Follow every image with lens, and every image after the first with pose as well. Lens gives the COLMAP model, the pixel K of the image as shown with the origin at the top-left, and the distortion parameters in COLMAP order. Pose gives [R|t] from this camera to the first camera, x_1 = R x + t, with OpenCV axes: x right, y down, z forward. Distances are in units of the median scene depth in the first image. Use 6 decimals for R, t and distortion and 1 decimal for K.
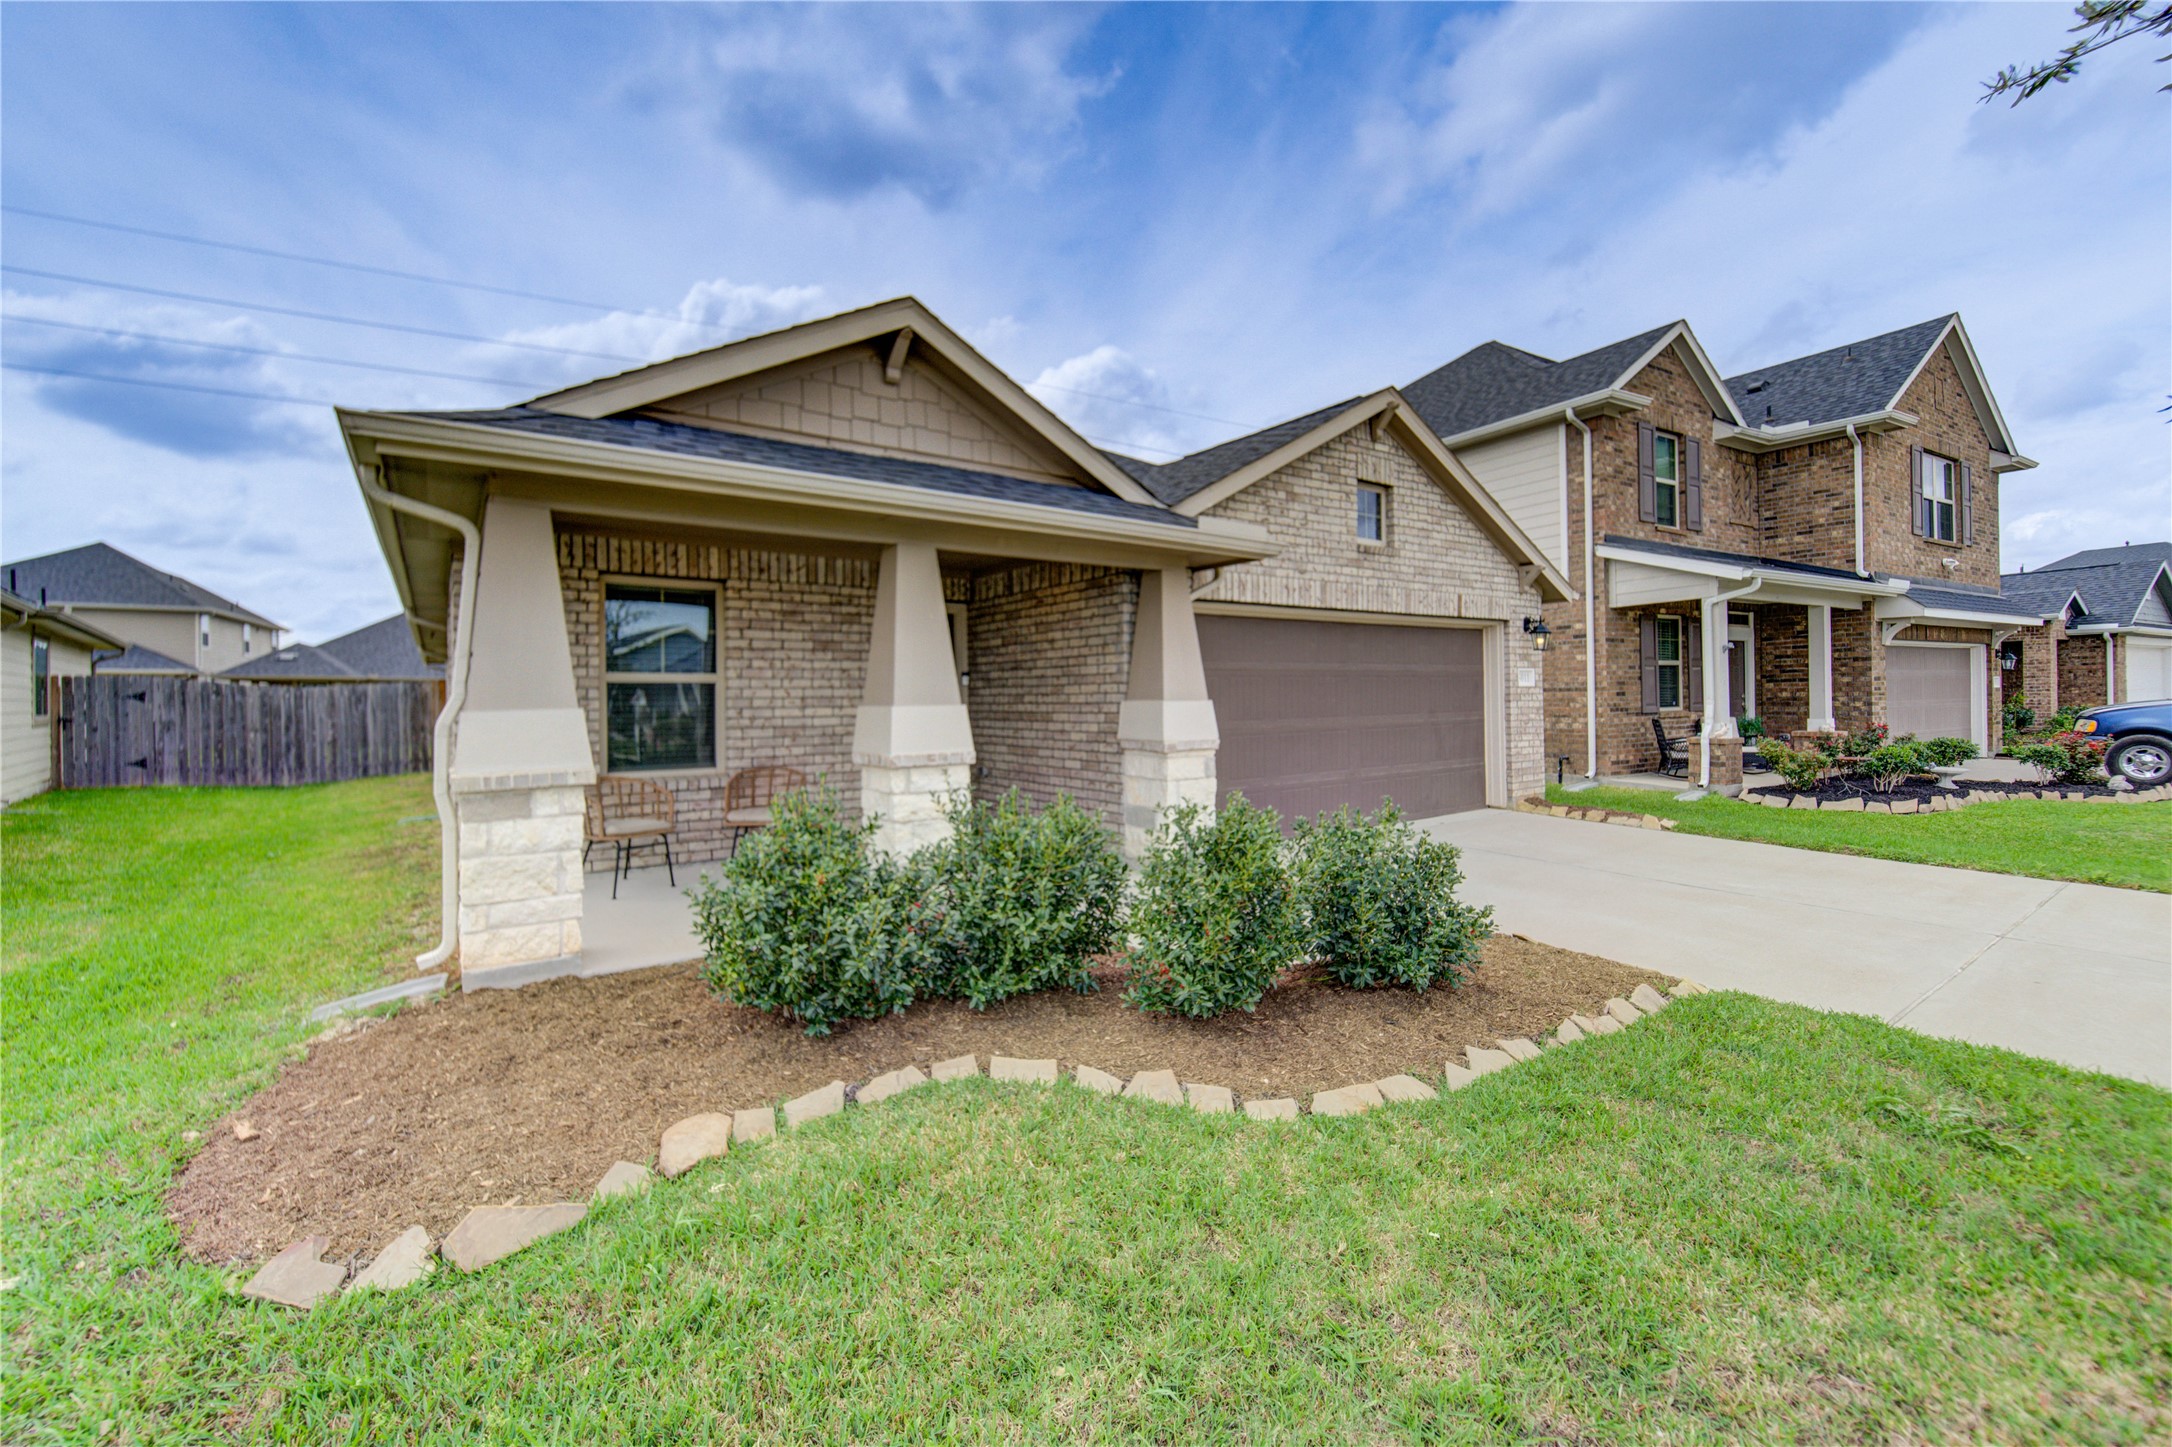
lens RADIAL K [[917.2, 0, 1081.6], [0, 917.2, 699.2], [0, 0, 1]] dist [-0.003957, -0.000420]
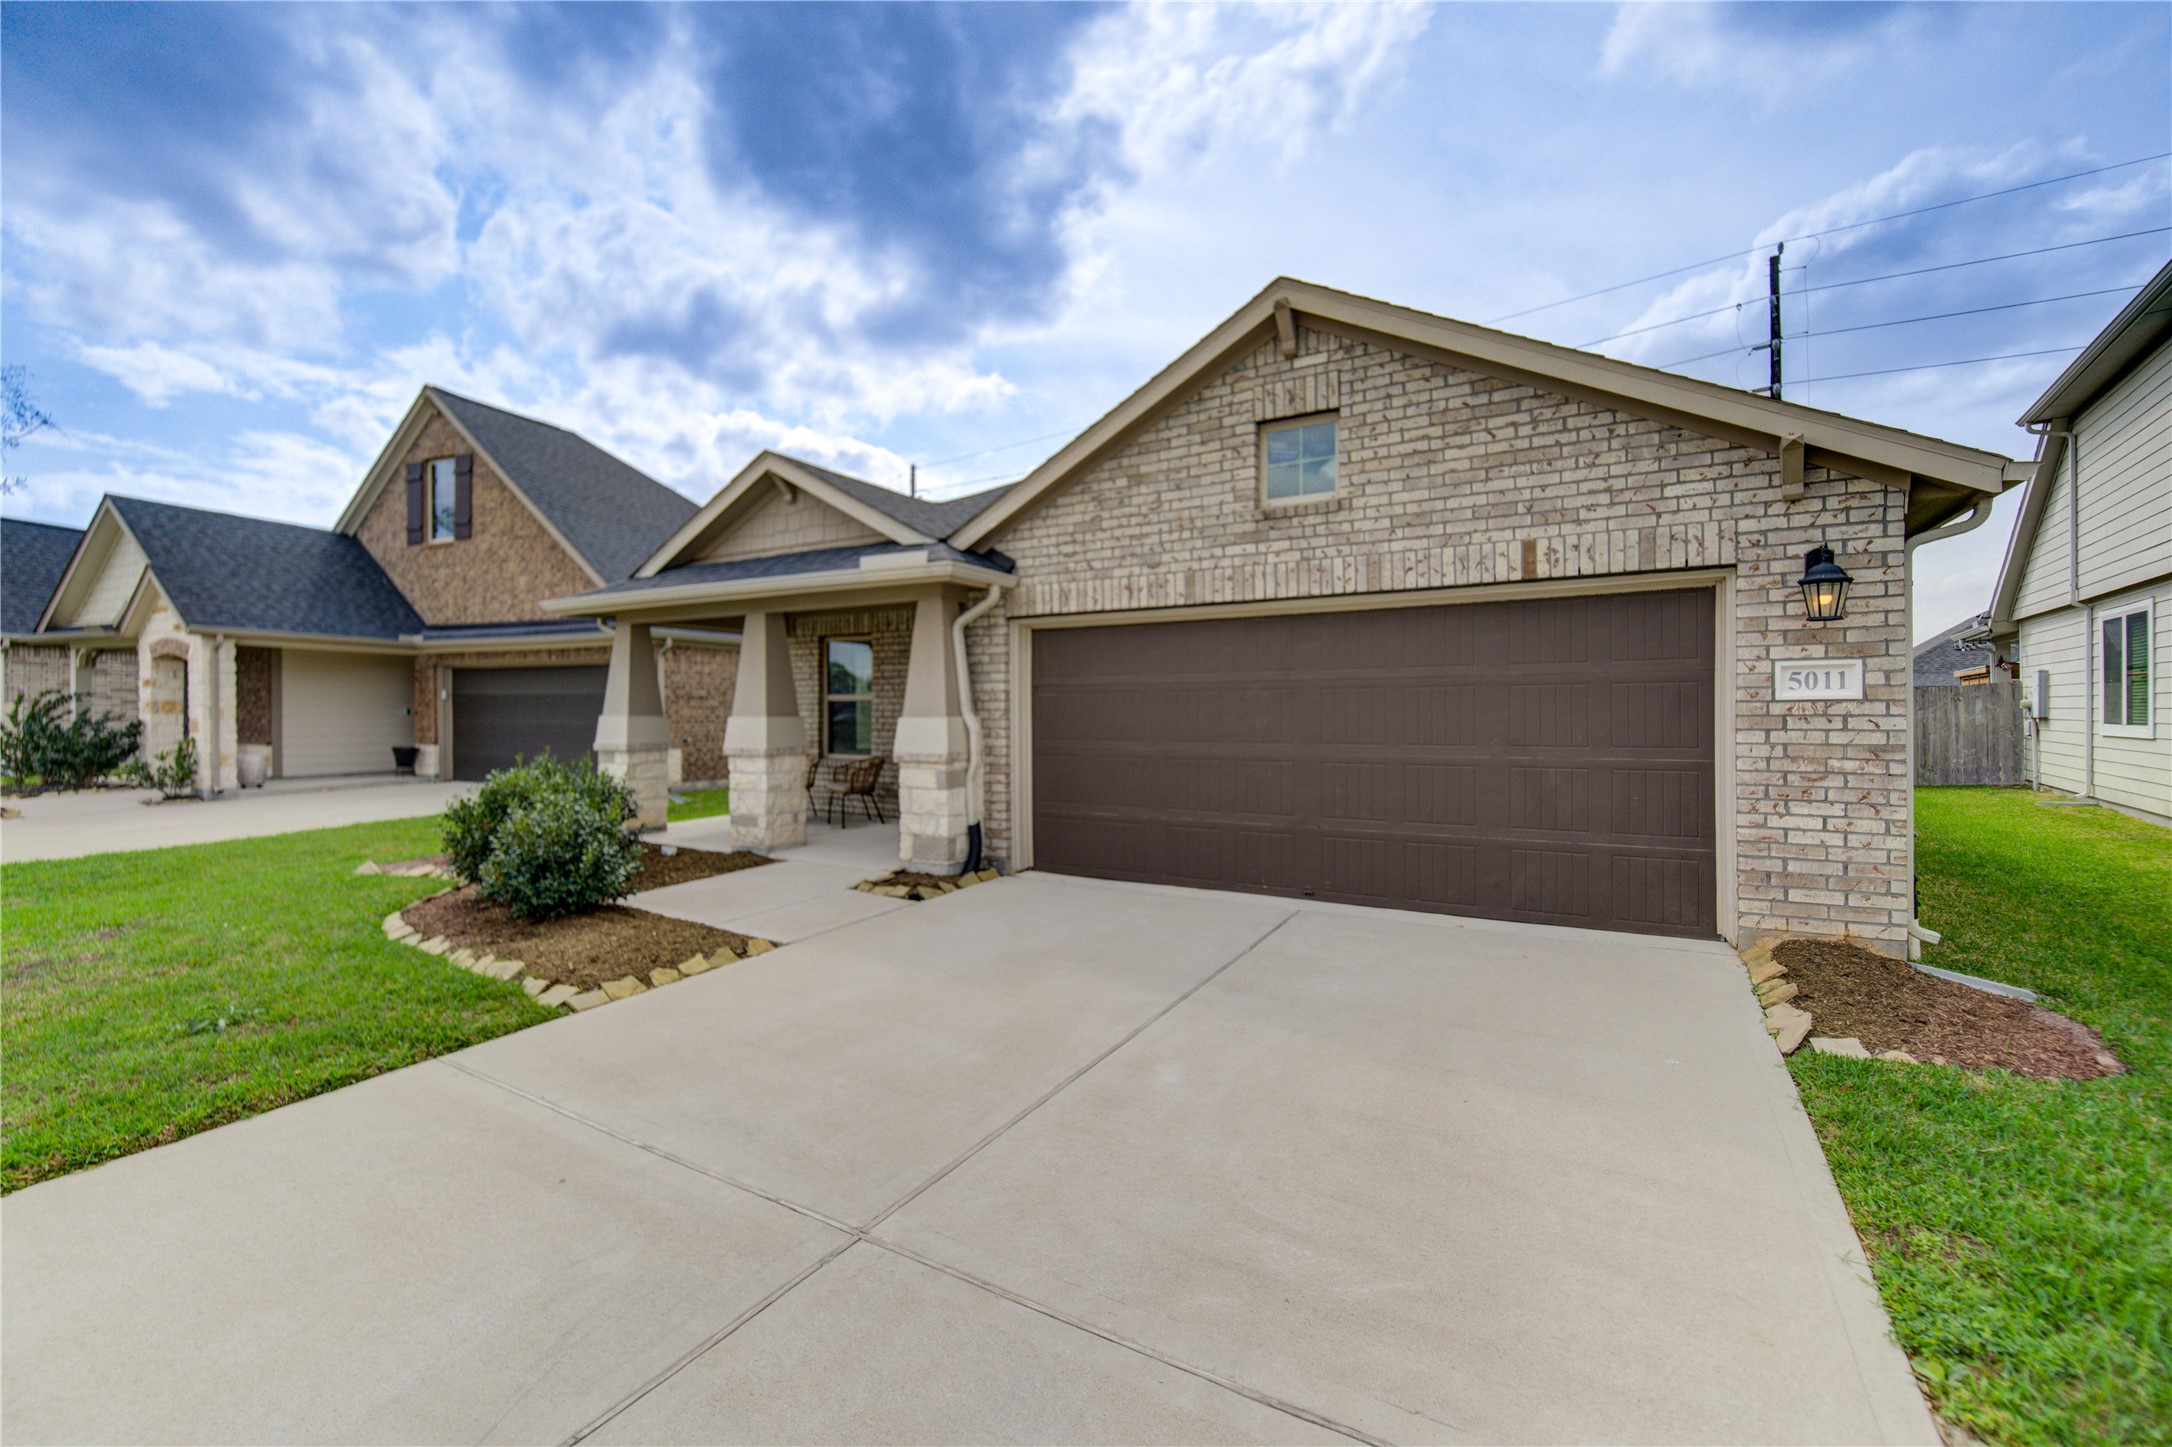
lens RADIAL K [[917.2, 0, 1081.6], [0, 917.2, 699.2], [0, 0, 1]] dist [-0.003957, -0.000420]
pose [[0.394945, 0.000041, -0.918705, 0.981472], [-0.002562, 0.999996, -0.001057, -0.016704], [0.918701, 0.002772, 0.394943, 0.613182]]
